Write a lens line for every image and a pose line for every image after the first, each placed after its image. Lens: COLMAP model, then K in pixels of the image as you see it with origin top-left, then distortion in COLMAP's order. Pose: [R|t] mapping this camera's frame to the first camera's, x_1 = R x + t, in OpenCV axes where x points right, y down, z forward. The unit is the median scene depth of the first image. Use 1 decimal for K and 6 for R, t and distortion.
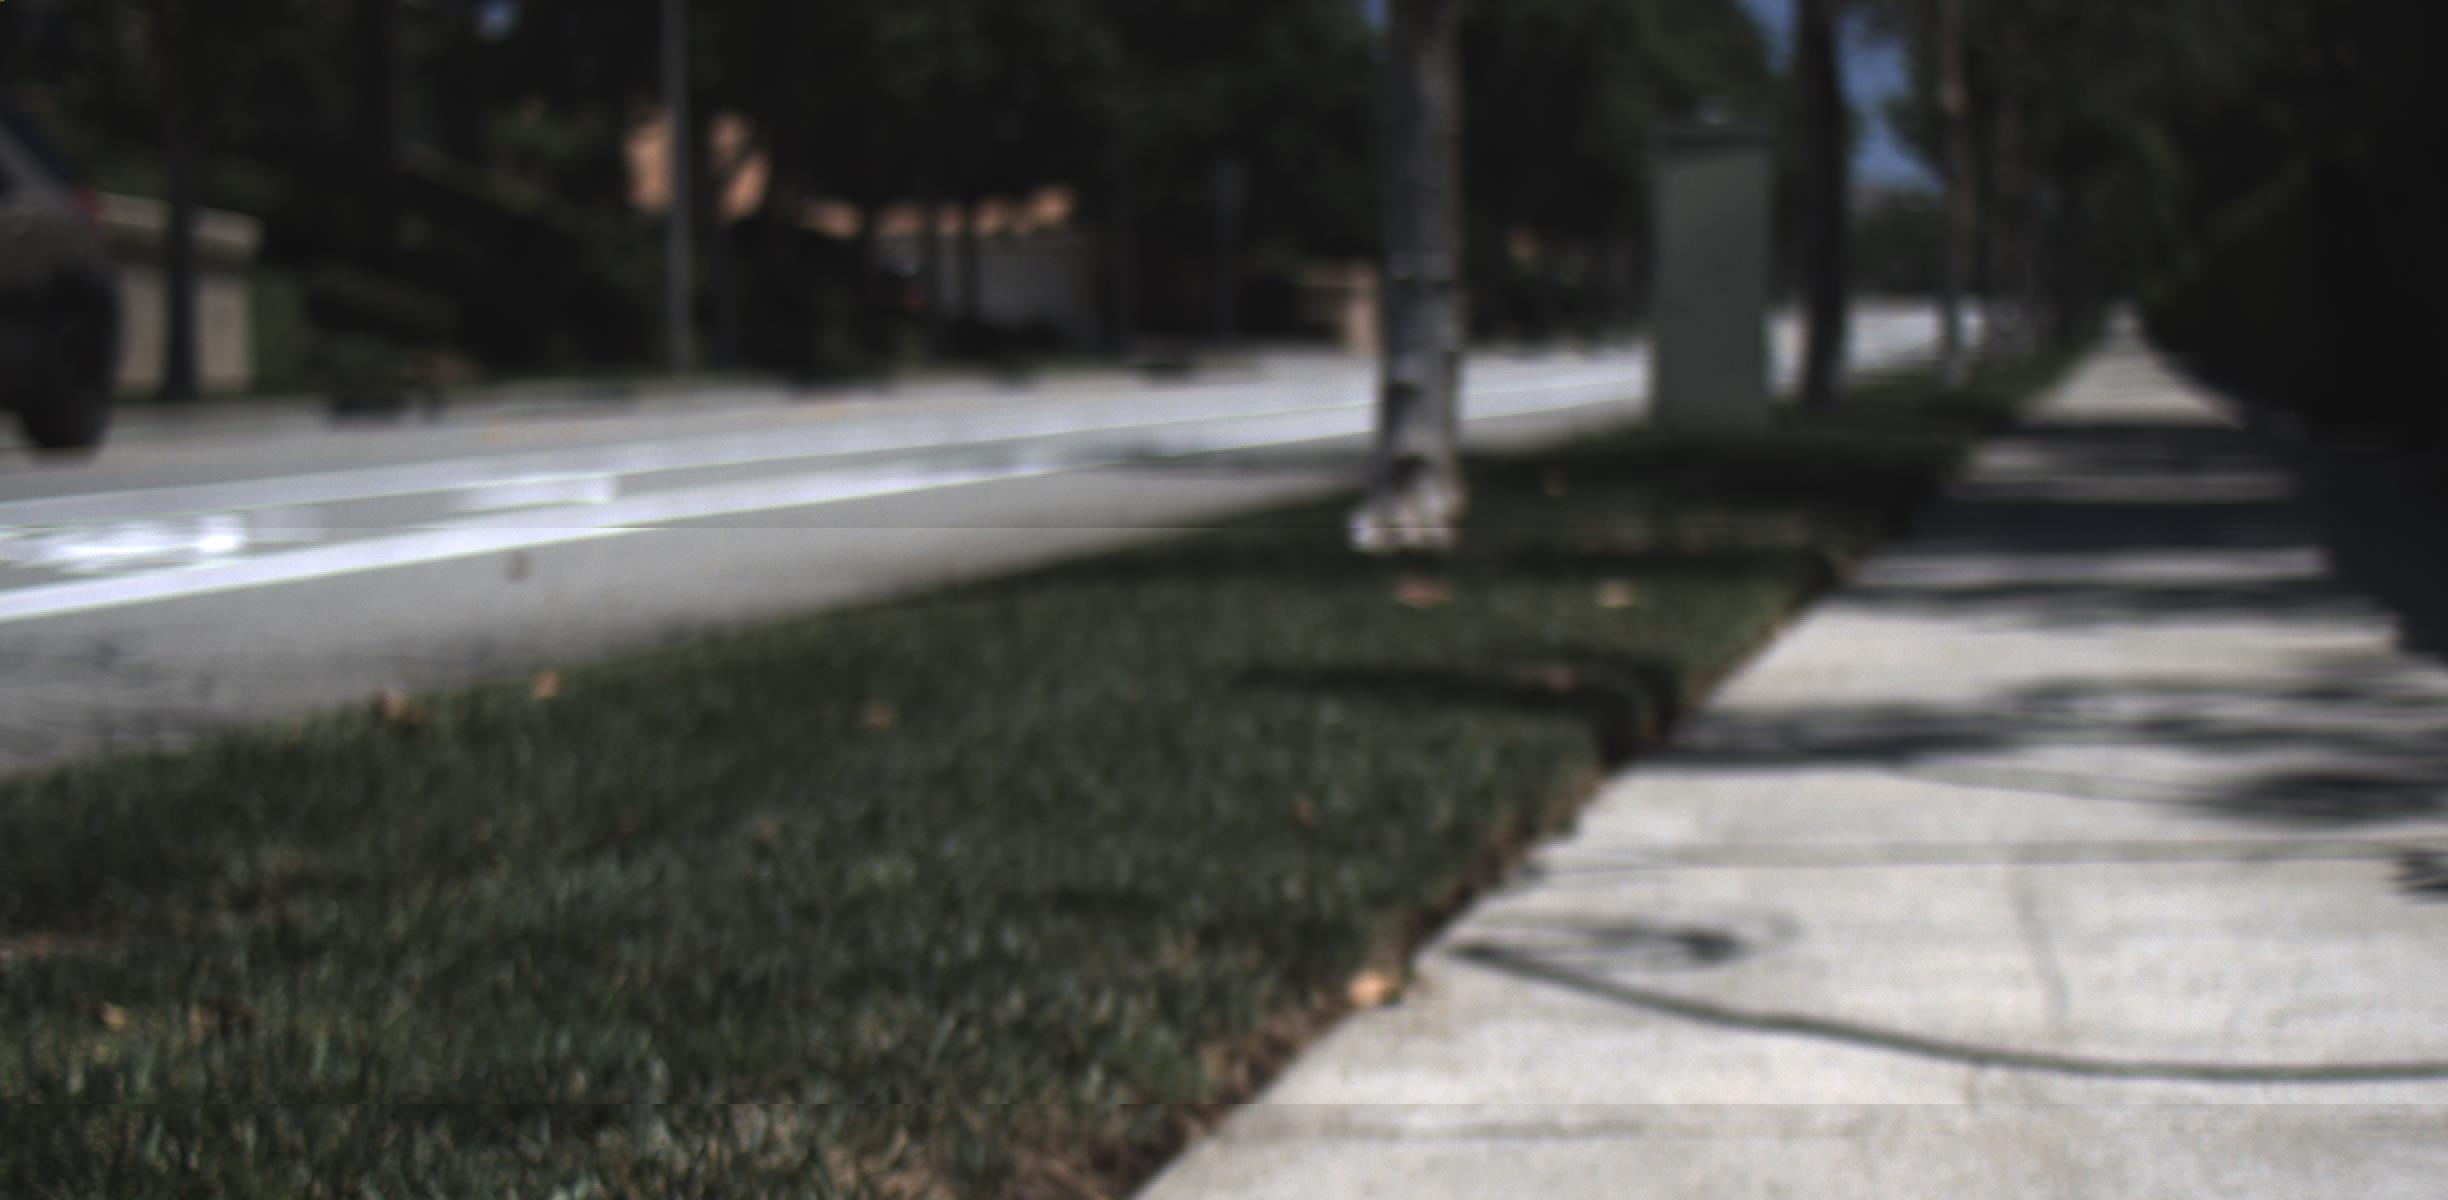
lens RADIAL K [[6168.6, 0, 1228.6], [0, 6168.6, 594.7], [0, 0, 1]] dist [0.089561, 0.000000]
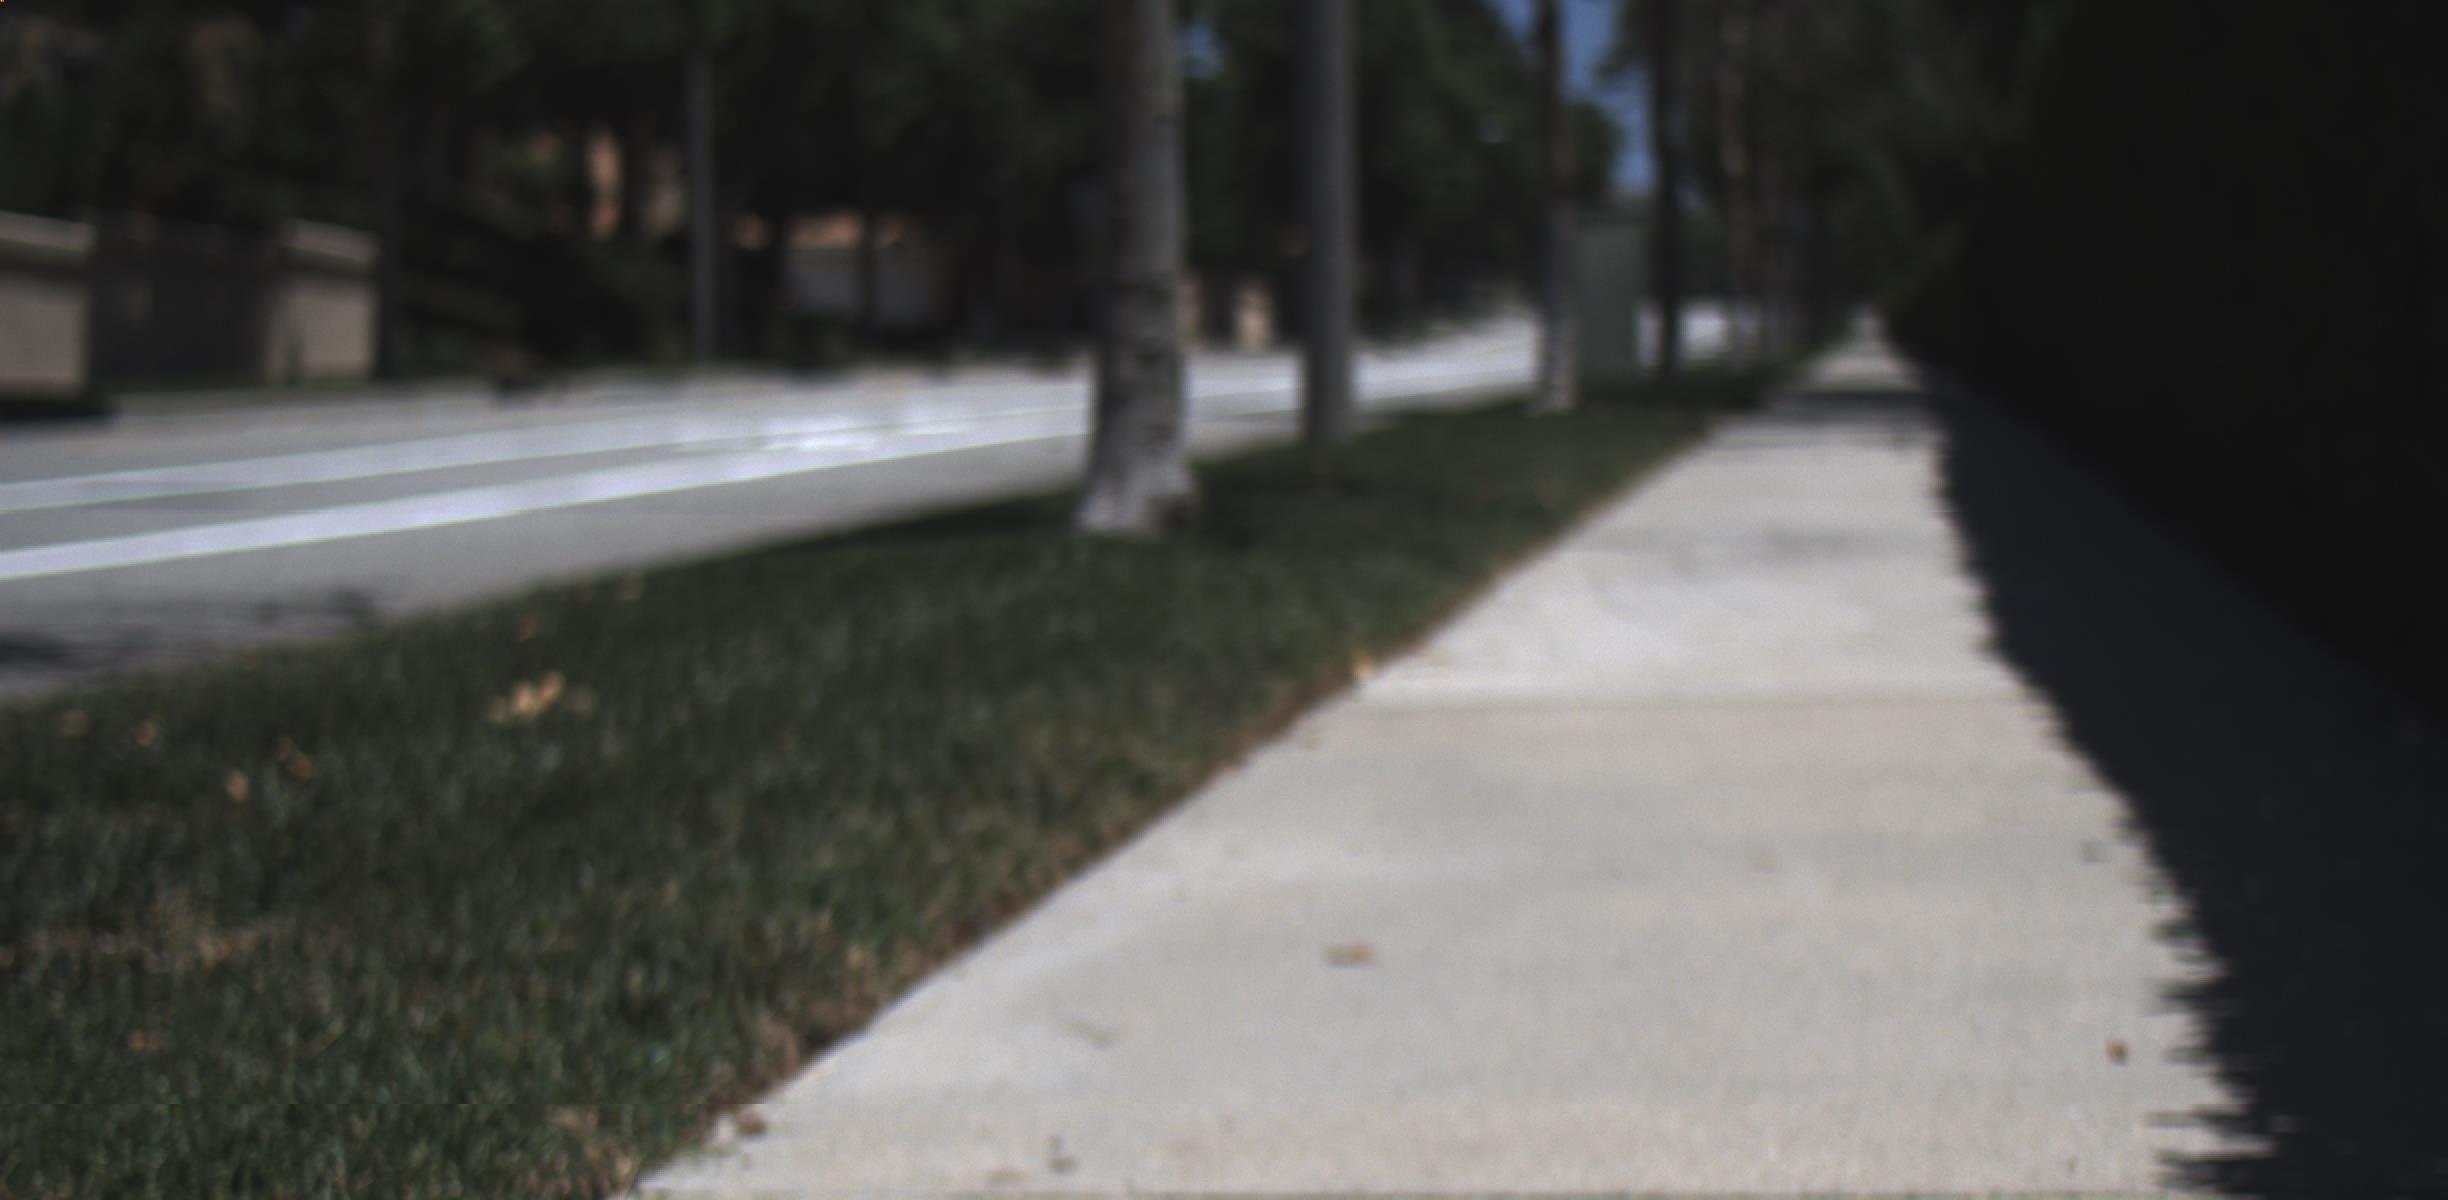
lens RADIAL K [[7632.3, 0, 1217.2], [0, 7632.3, 585.4], [0, 0, 1]] dist [0.404885, 0.000000]
pose [[0.998316, -0.003450, 0.057910, -0.080125], [0.004057, 0.999938, -0.010369, 0.026303], [-0.057871, 0.010587, 0.998268, -0.572712]]
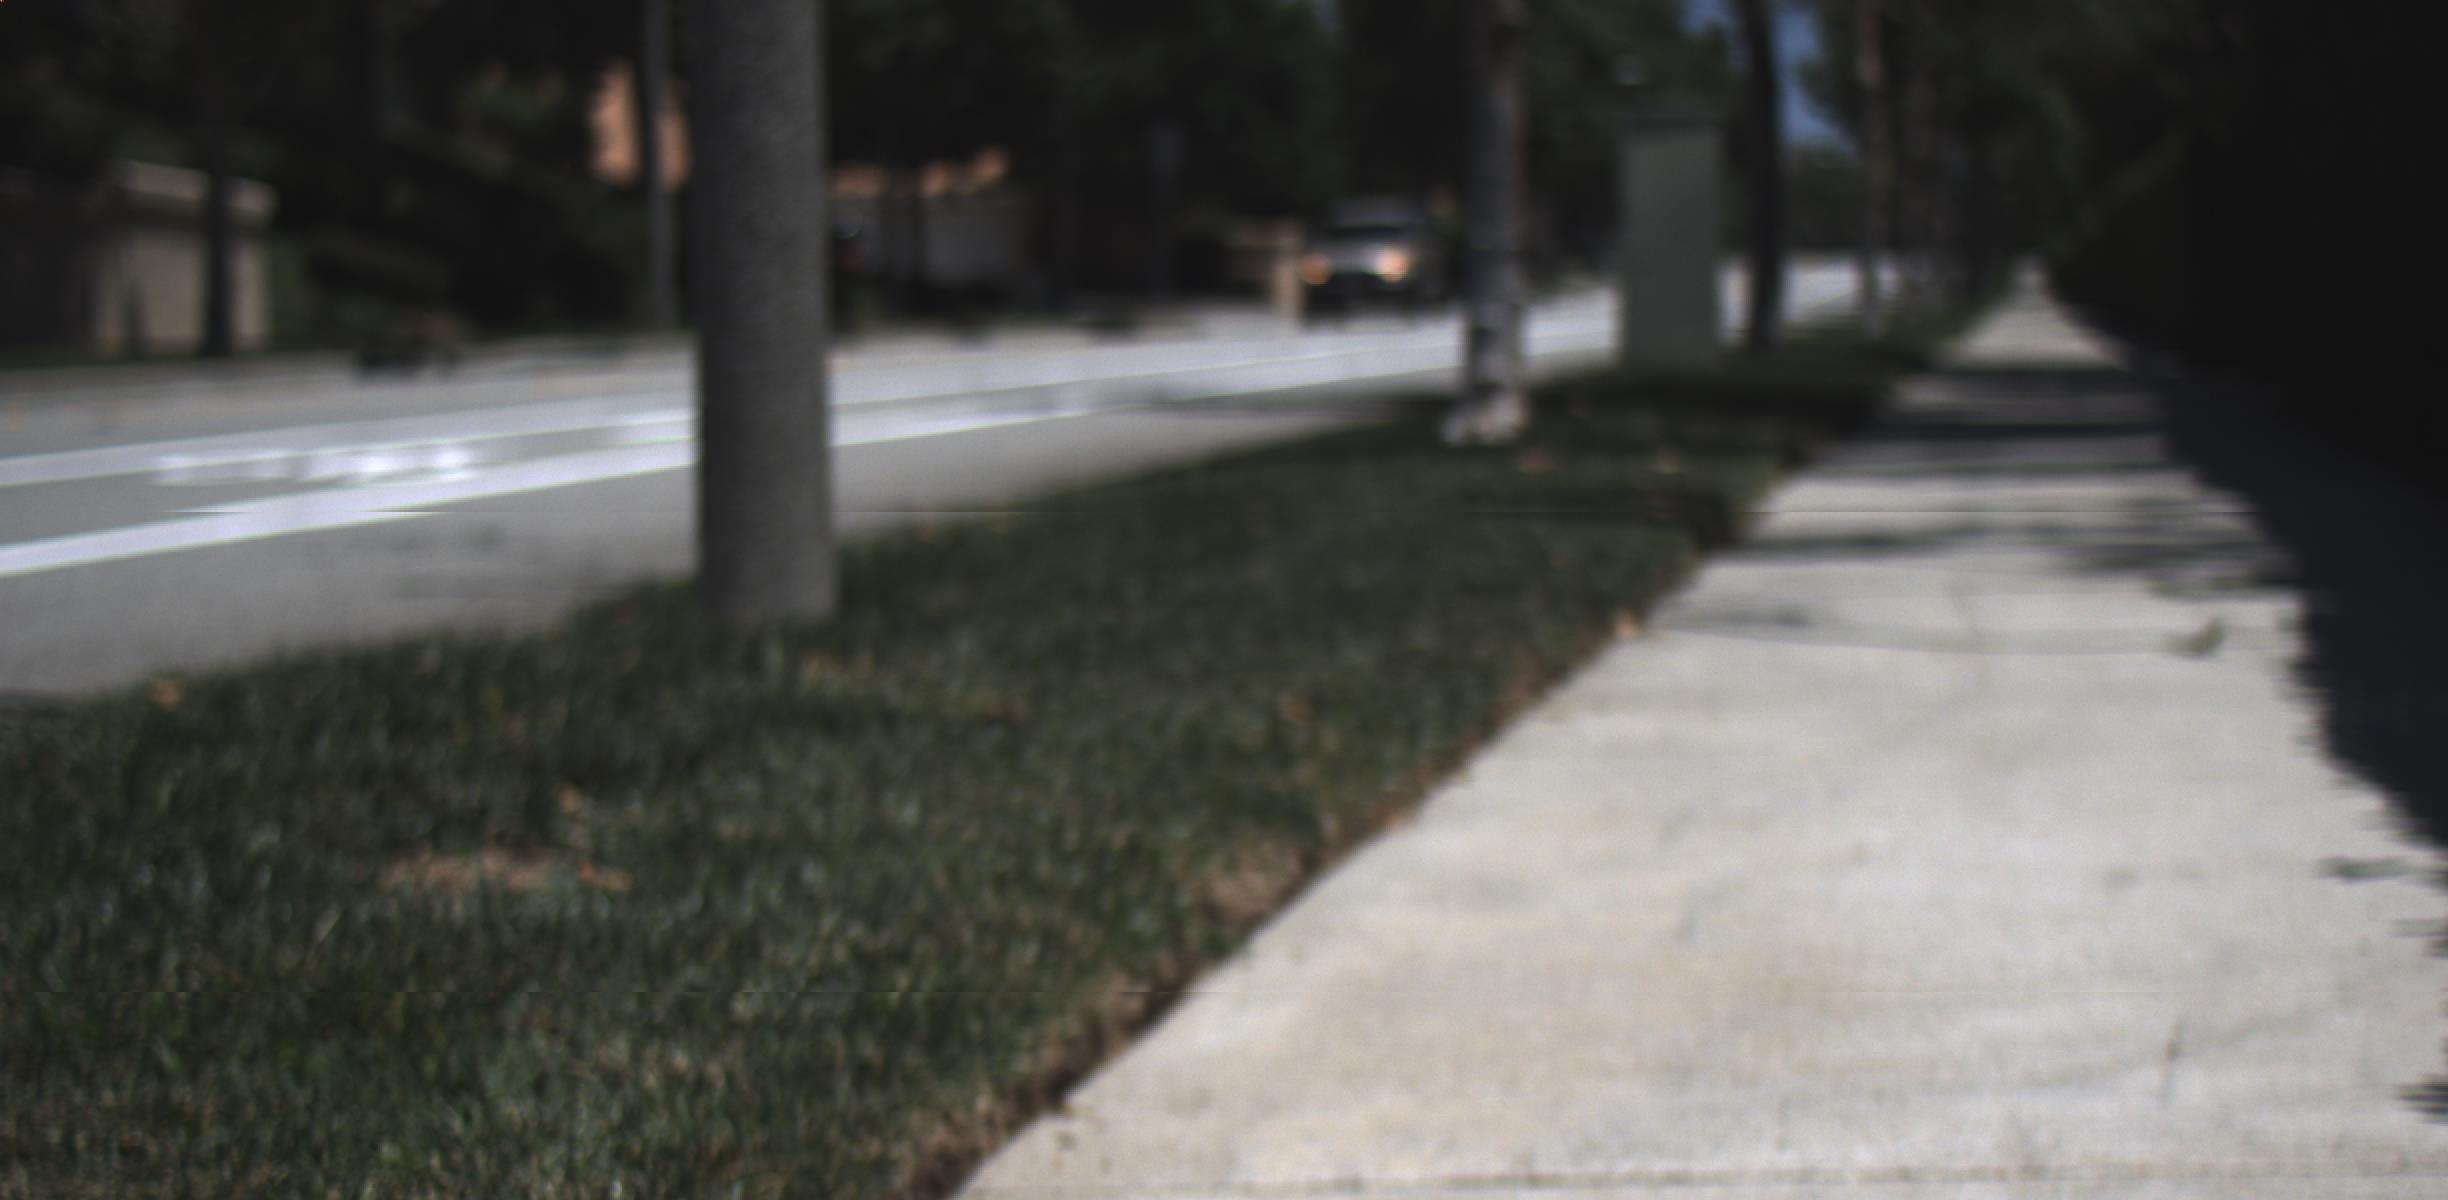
lens RADIAL K [[6605.5, 0, 1229.1], [0, 6605.5, 604.4], [0, 0, 1]] dist [0.135171, 0.000000]
pose [[0.999730, -0.005532, 0.022556, -0.019288], [0.005424, 0.999974, 0.004849, 0.006232], [-0.022582, -0.004725, 0.999734, -0.139899]]
